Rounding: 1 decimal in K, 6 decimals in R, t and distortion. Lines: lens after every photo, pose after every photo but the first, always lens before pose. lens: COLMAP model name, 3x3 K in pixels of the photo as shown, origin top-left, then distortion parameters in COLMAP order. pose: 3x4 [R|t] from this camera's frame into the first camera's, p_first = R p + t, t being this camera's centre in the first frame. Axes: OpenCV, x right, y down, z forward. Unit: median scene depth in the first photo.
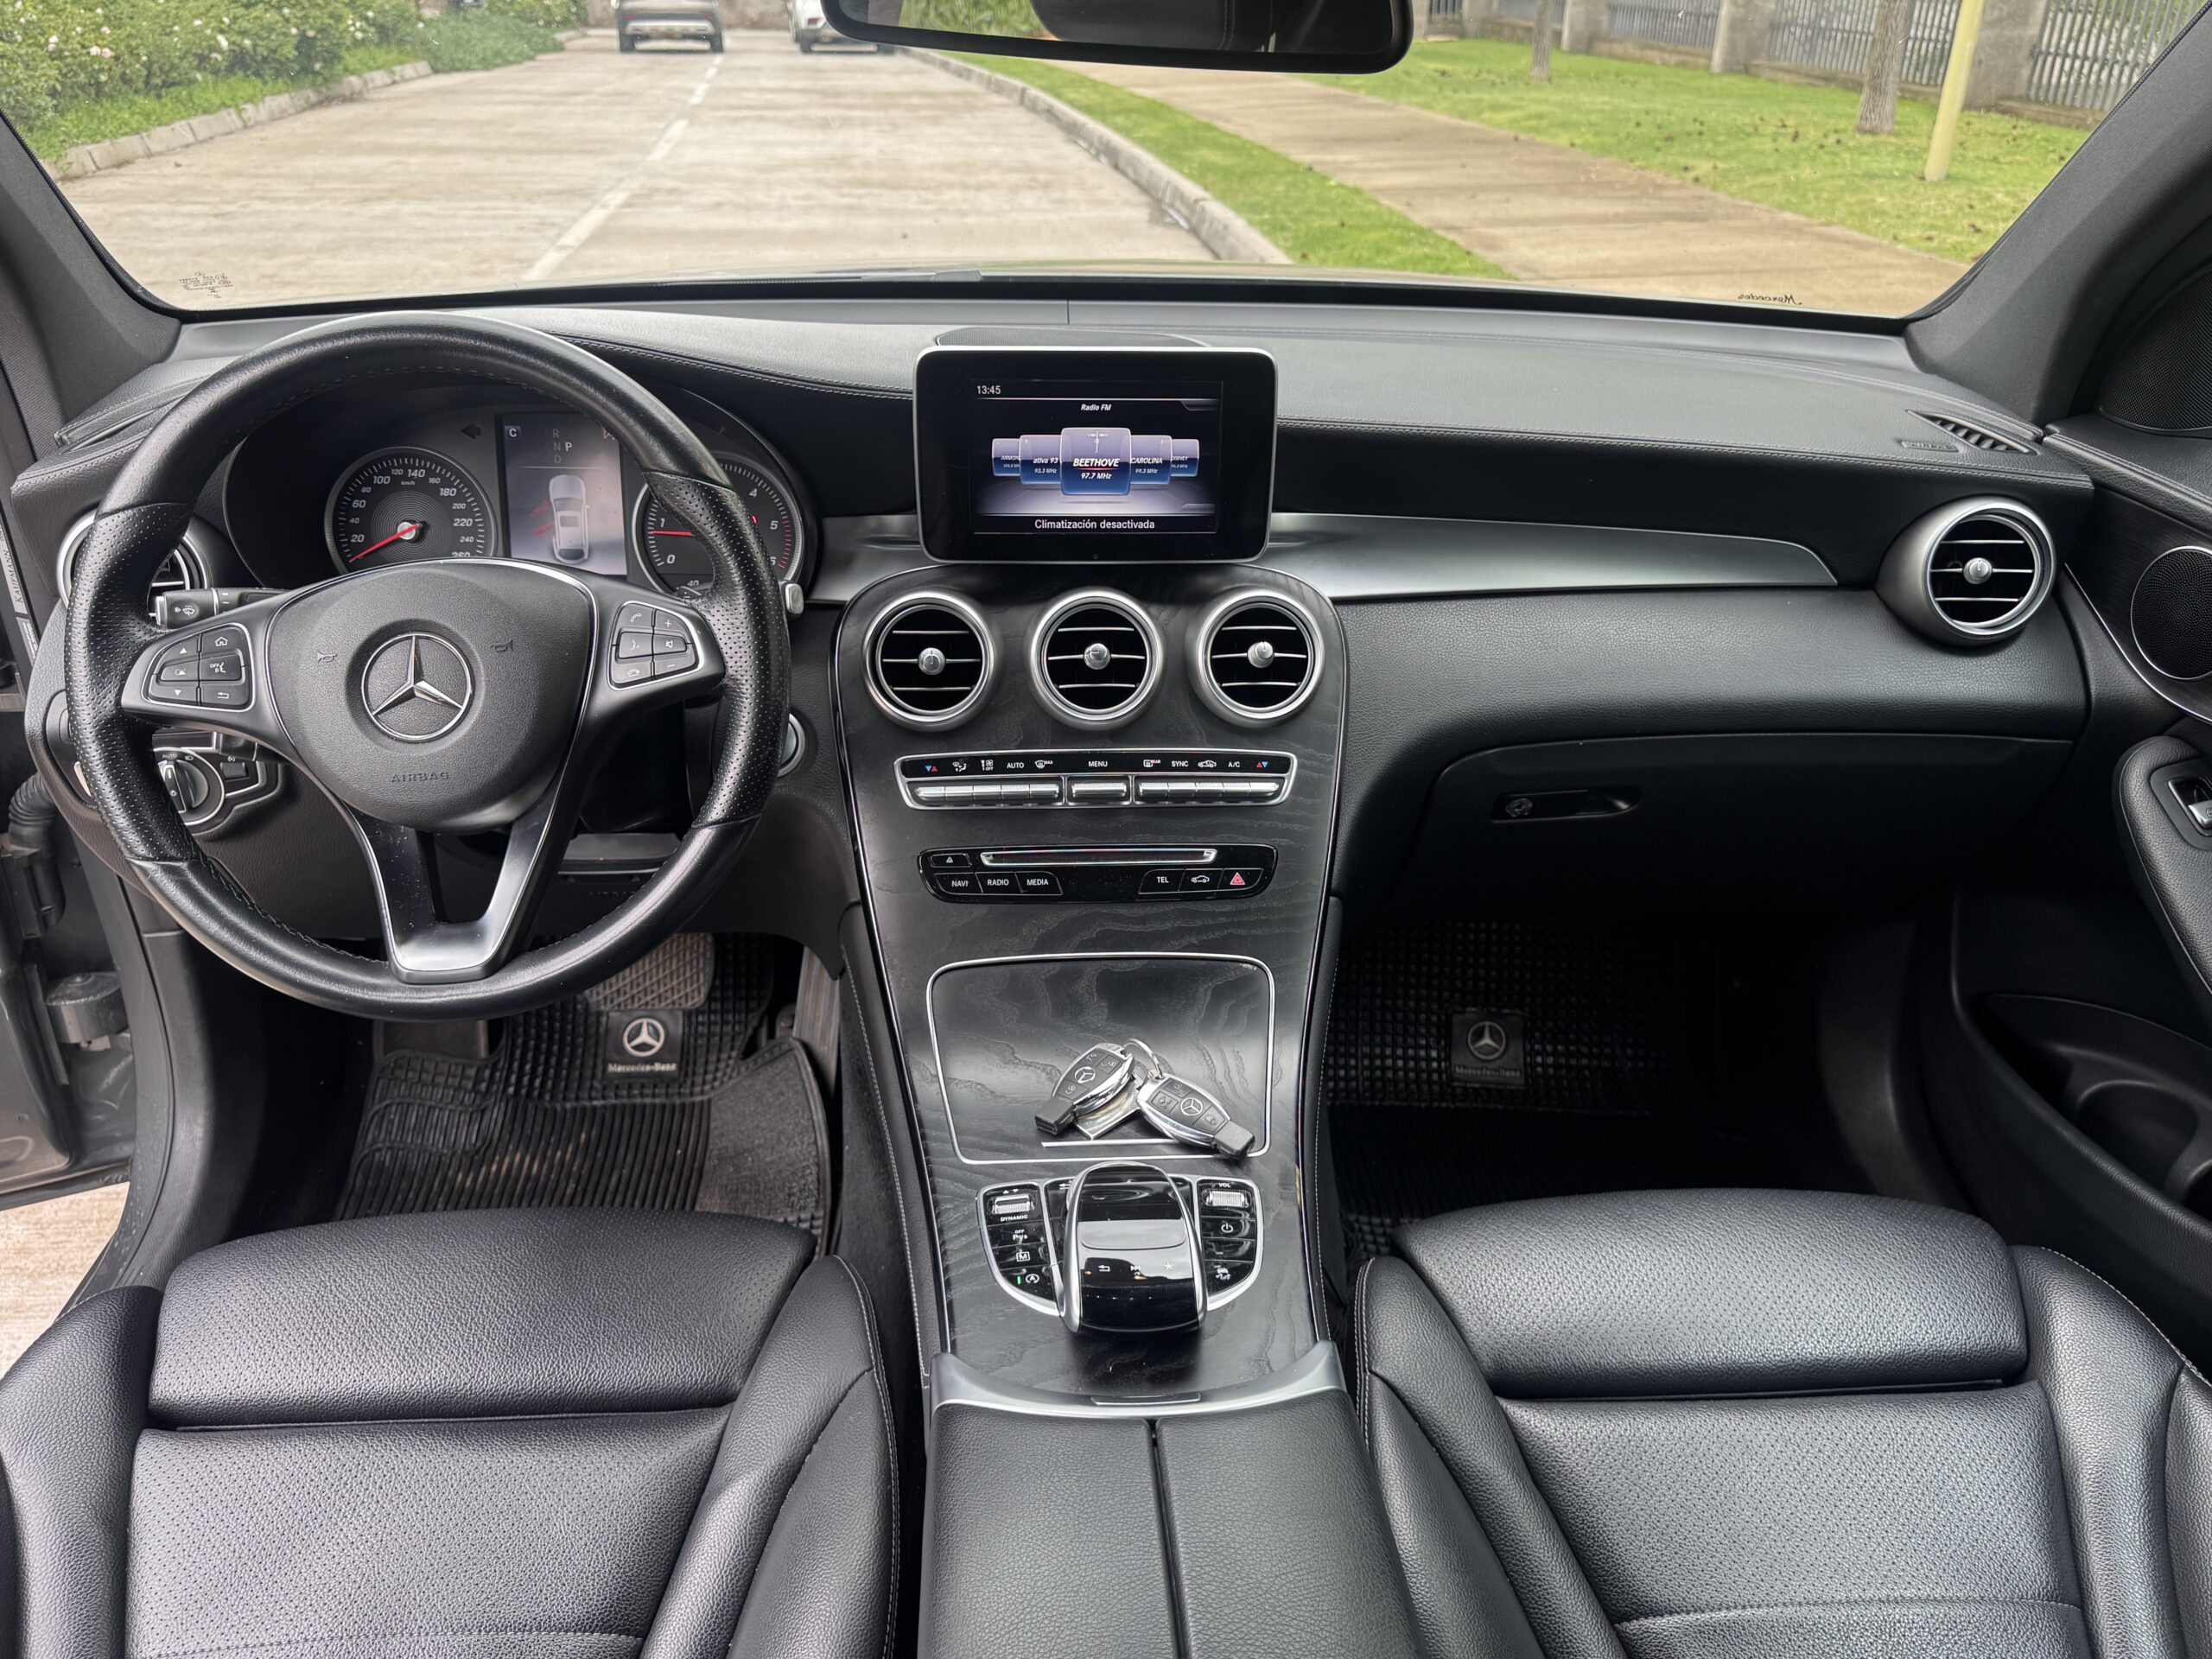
lens RADIAL K [[1650.1, 0, 1097.3], [0, 1650.1, 827.4], [0, 0, 1]] dist [0.017789, -0.035814]
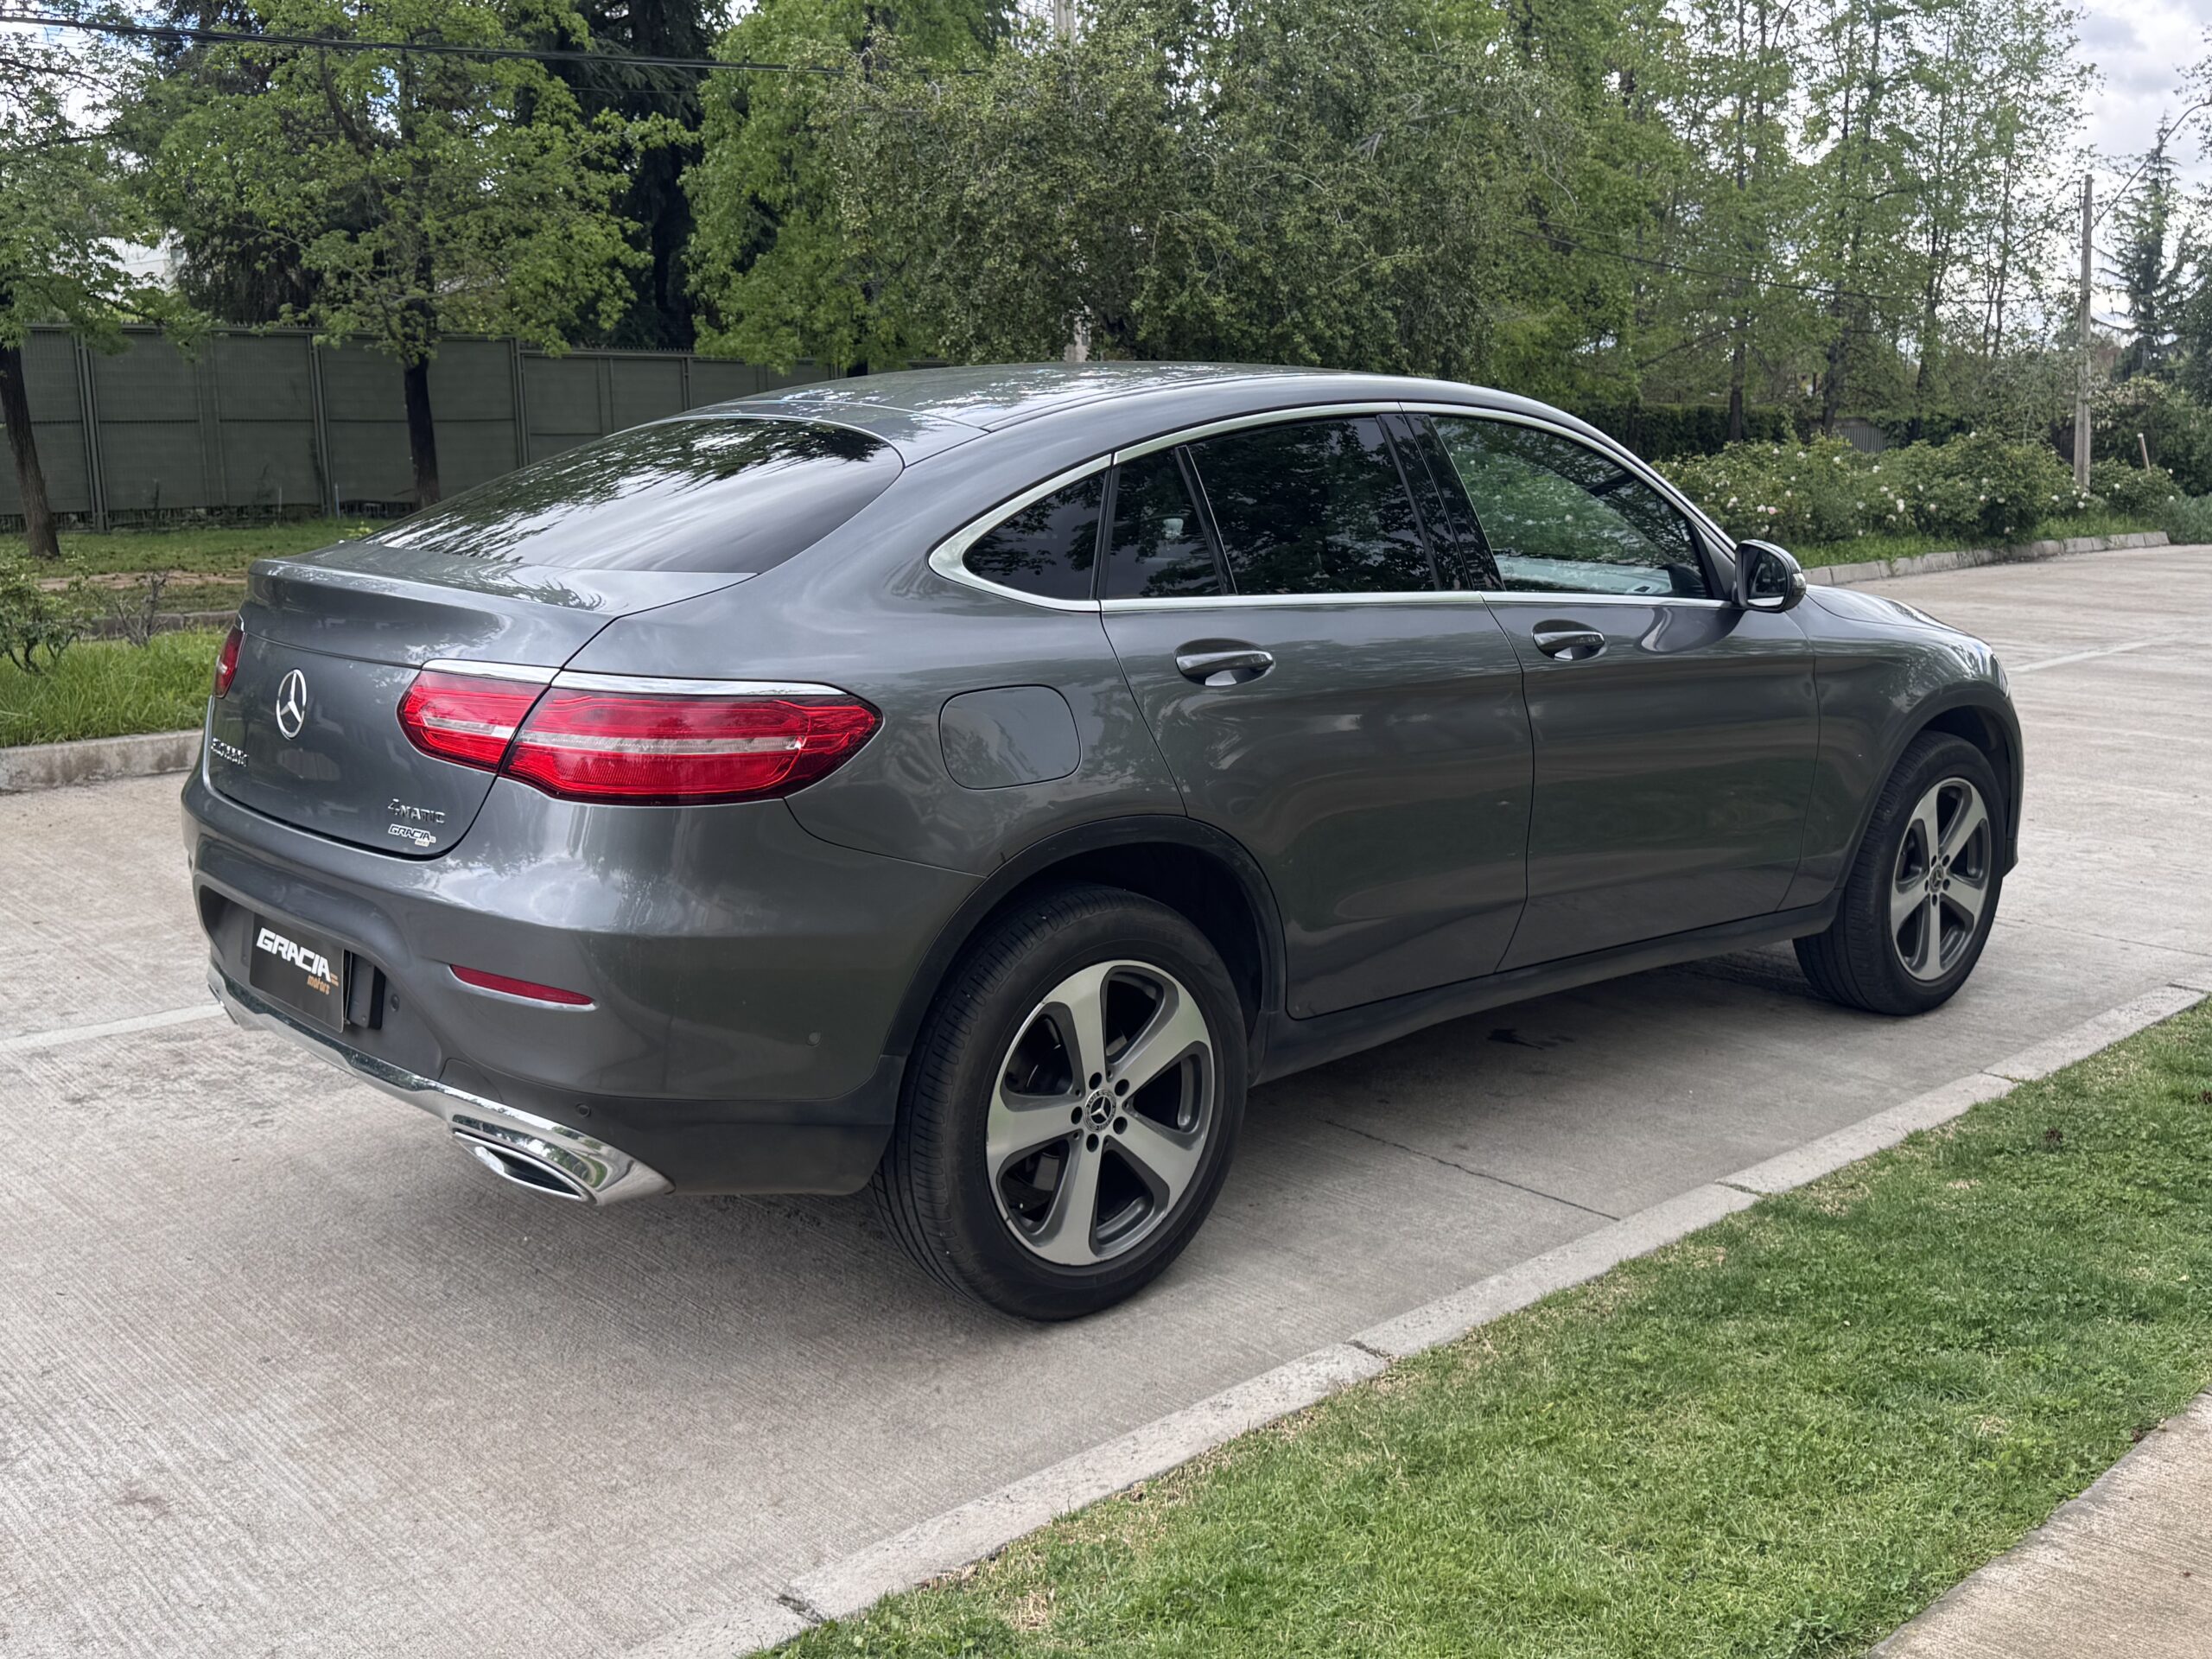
lens RADIAL K [[2114.4, 0, 1092.7], [0, 2114.4, 811.3], [0, 0, 1]] dist [0.051398, 0.000000]
pose [[0.622854, 0.132115, -0.771102, 3.111092], [-0.358927, 0.924041, -0.131603, 1.137468], [0.695143, 0.358739, 0.622963, -2.287766]]
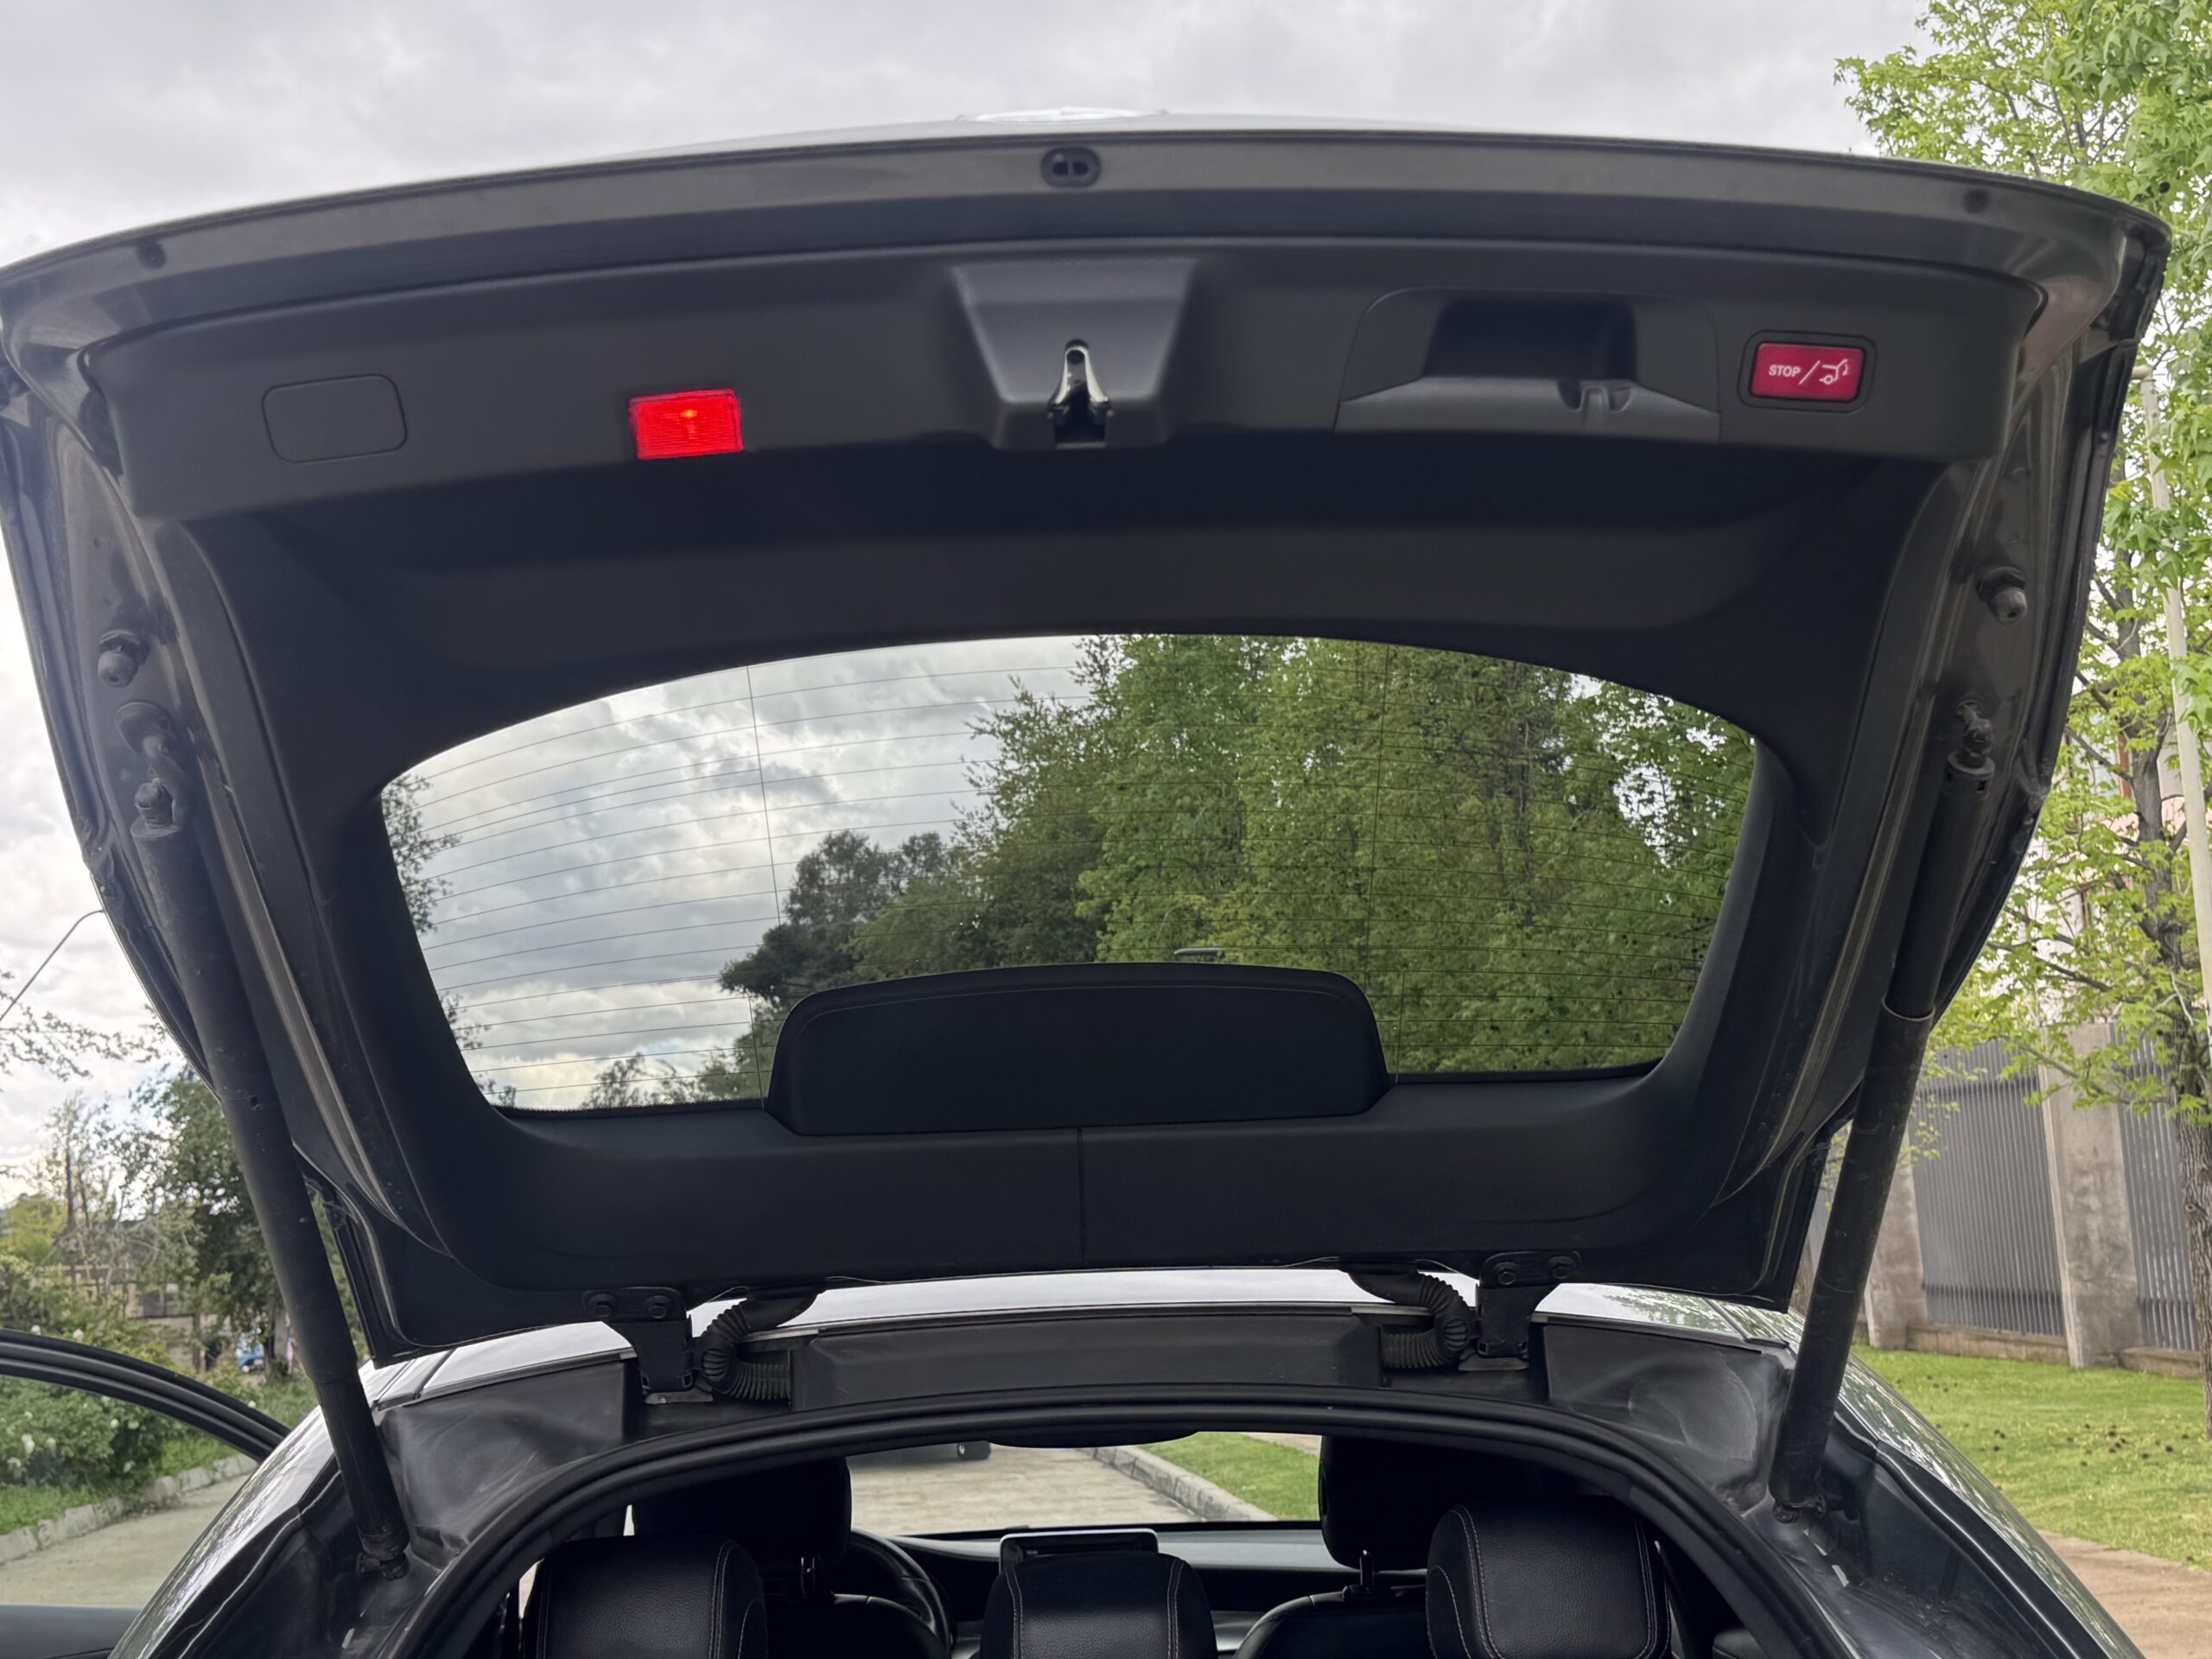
lens RADIAL K [[2886.9, 0, 1099.6], [0, 2886.9, 861.0], [0, 0, 1]] dist [0.088764, 0.000000]
pose [[0.997574, -0.061207, -0.033160, 0.196850], [0.030776, 0.815058, -0.578562, 1.125022], [0.062439, 0.576138, 0.814964, -2.476907]]
